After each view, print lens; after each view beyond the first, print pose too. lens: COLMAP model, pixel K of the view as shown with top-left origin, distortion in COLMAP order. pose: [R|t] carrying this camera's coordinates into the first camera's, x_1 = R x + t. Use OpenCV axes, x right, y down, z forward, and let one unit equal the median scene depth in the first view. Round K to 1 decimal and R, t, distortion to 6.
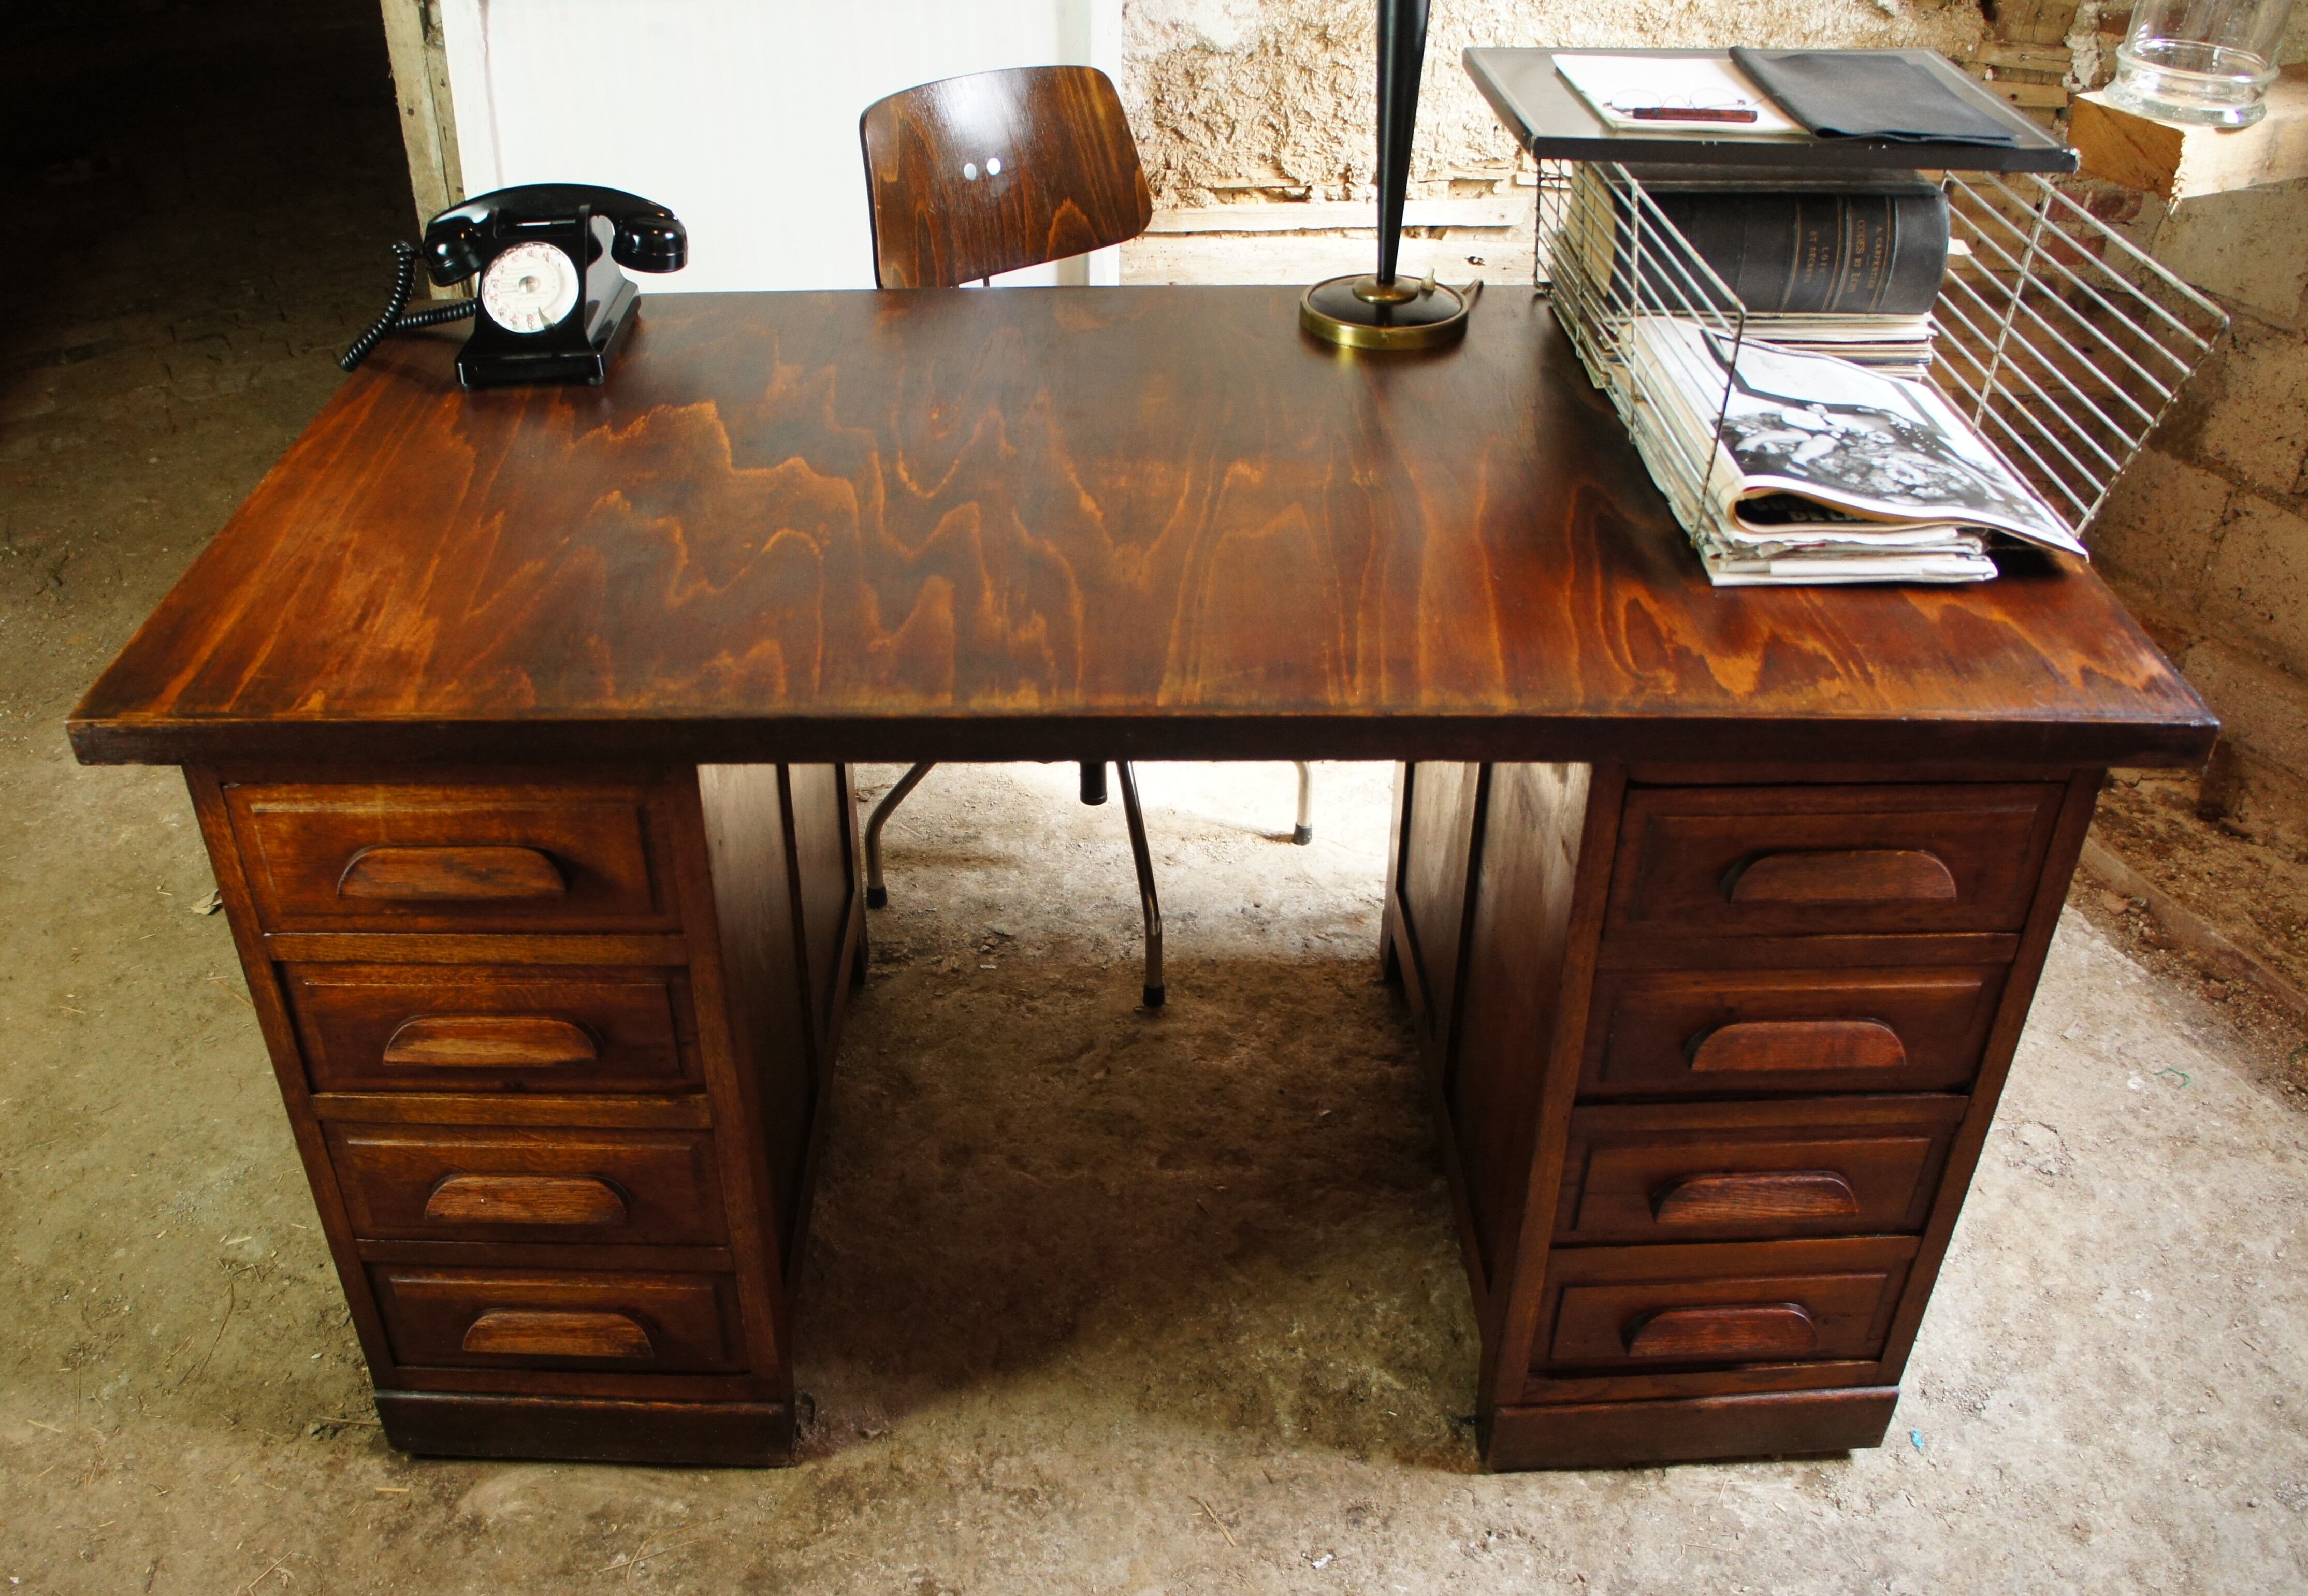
lens RADIAL K [[1974.4, 0, 1046.0], [0, 1974.4, 806.4], [0, 0, 1]] dist [-0.128079, 0.007480]
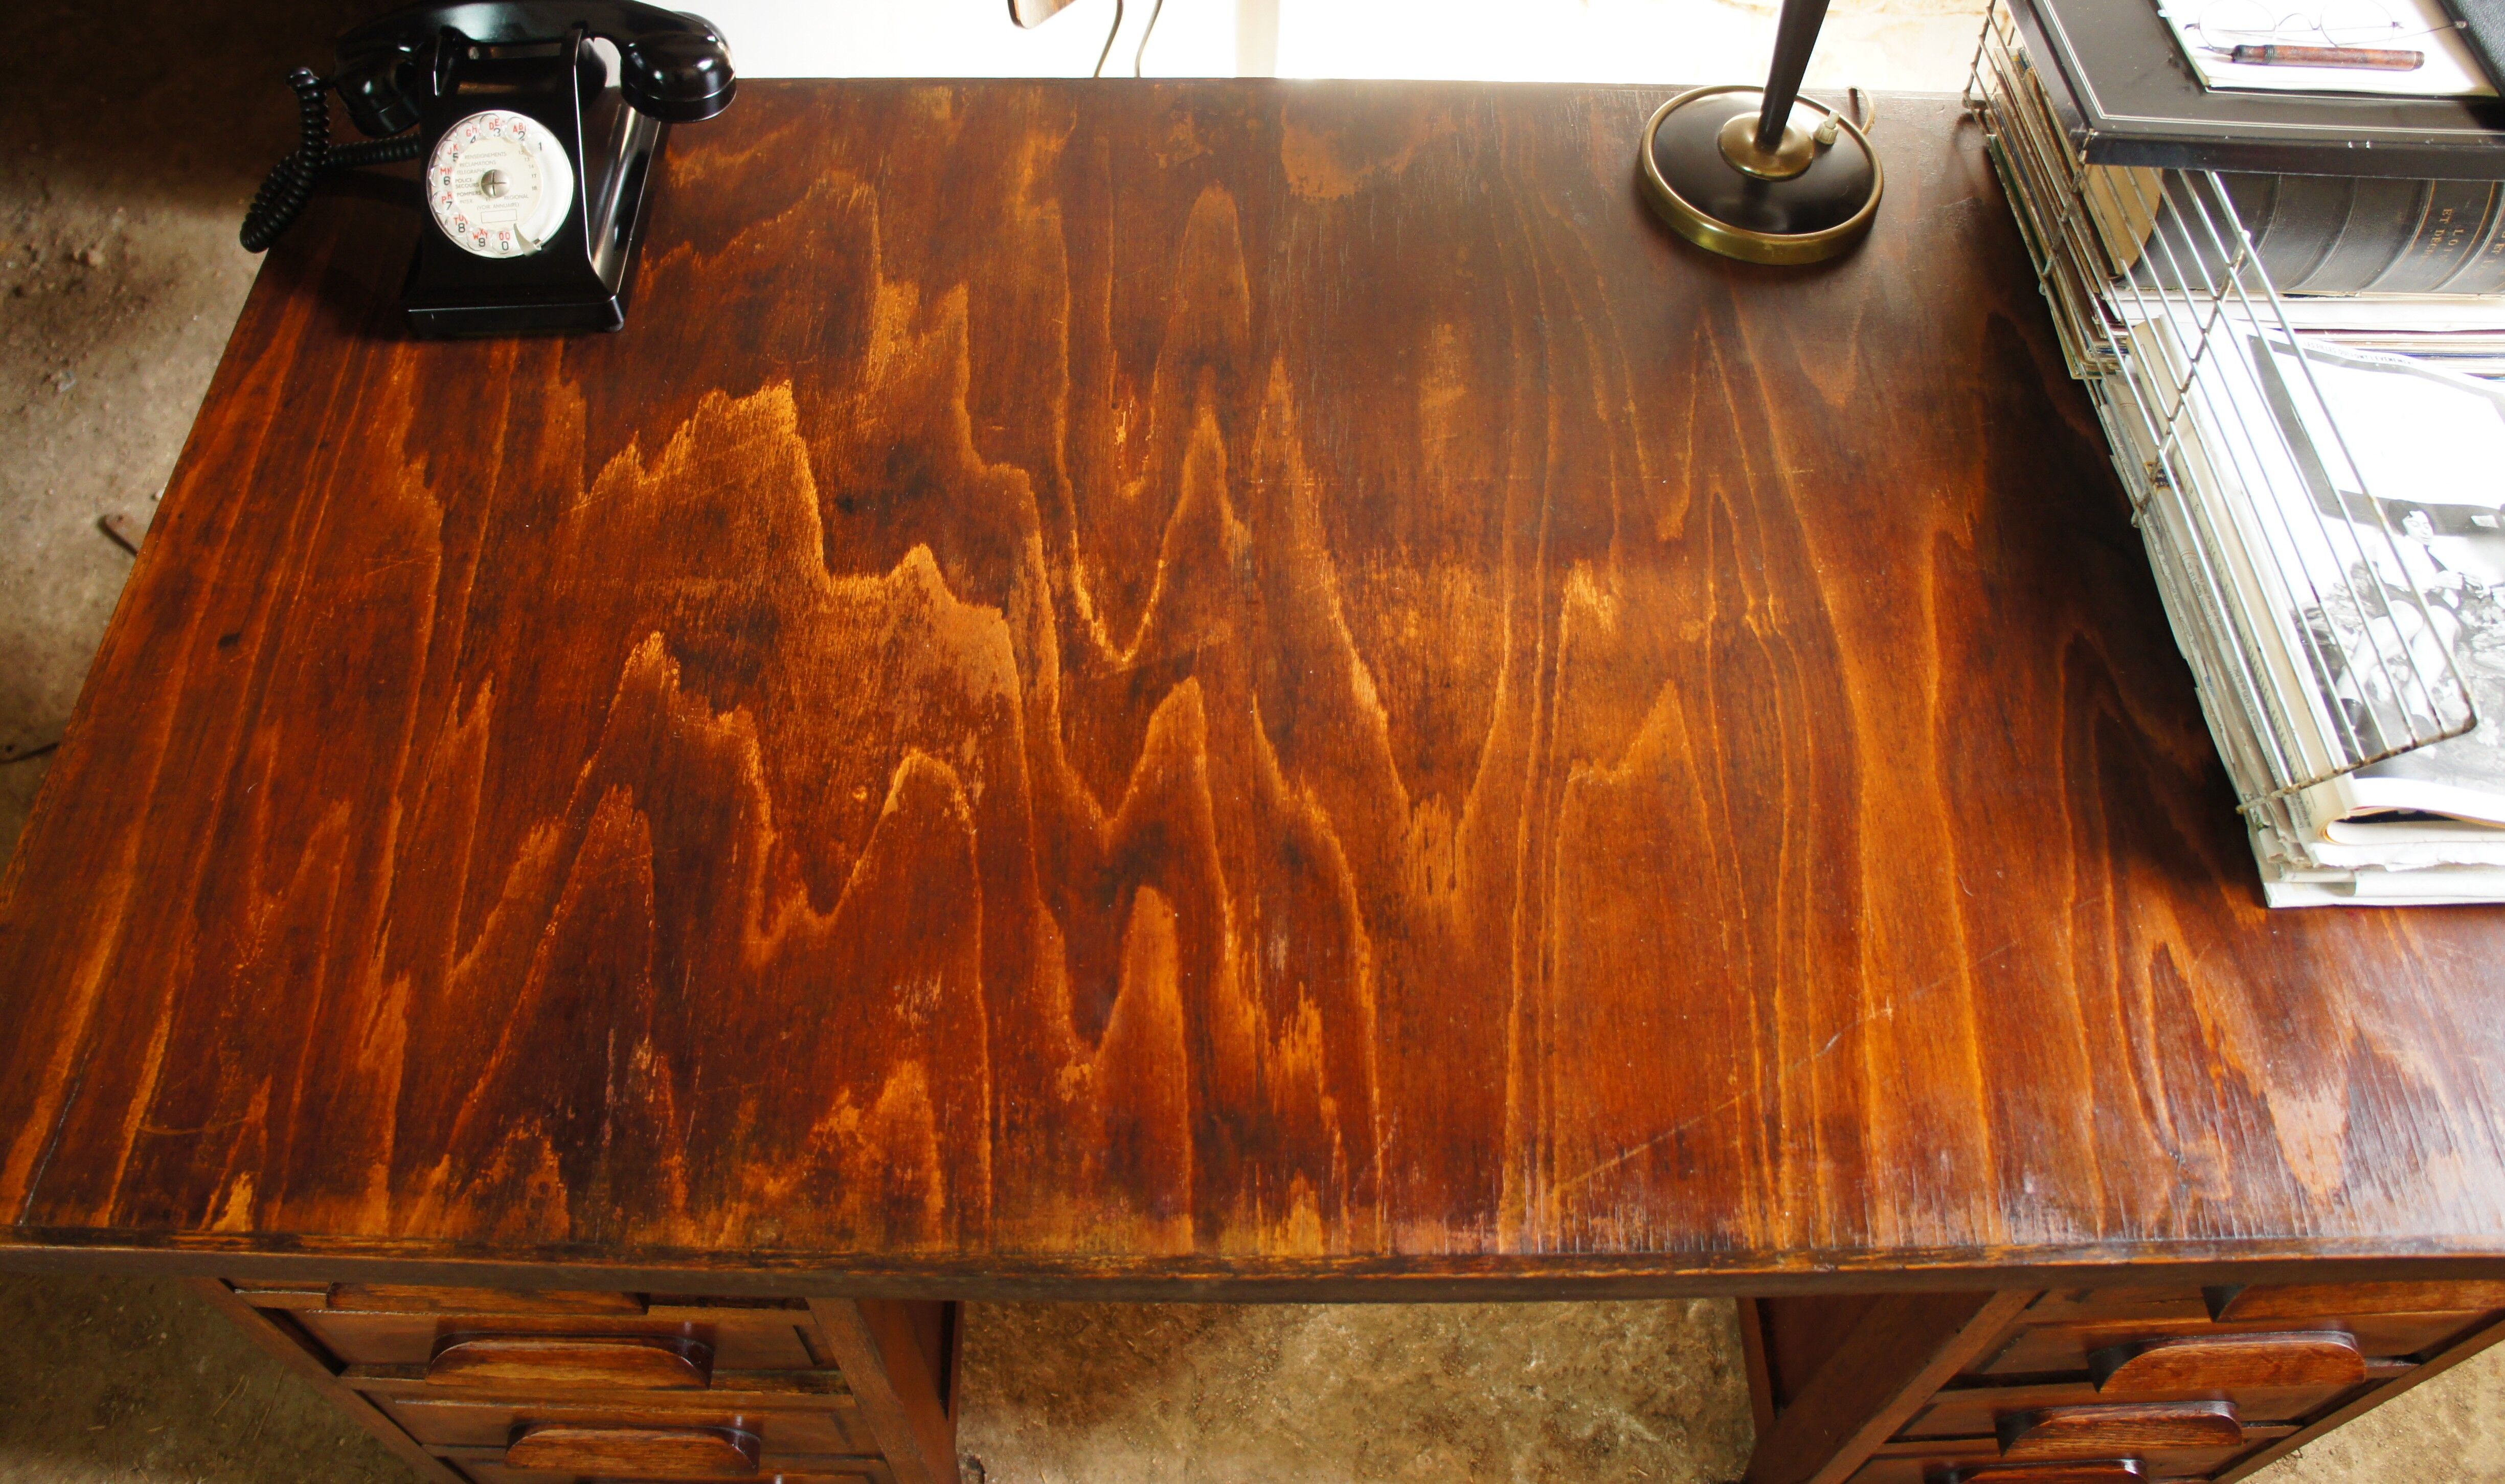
lens RADIAL K [[1988.3, 0, 1232.6], [0, 1988.3, 733.4], [0, 0, 1]] dist [-0.132578, 0.074898]
pose [[0.999246, -0.003907, 0.038632, -0.047821], [-0.009523, 0.939870, 0.341399, -0.357309], [-0.037643, -0.341509, 0.939124, 0.344066]]
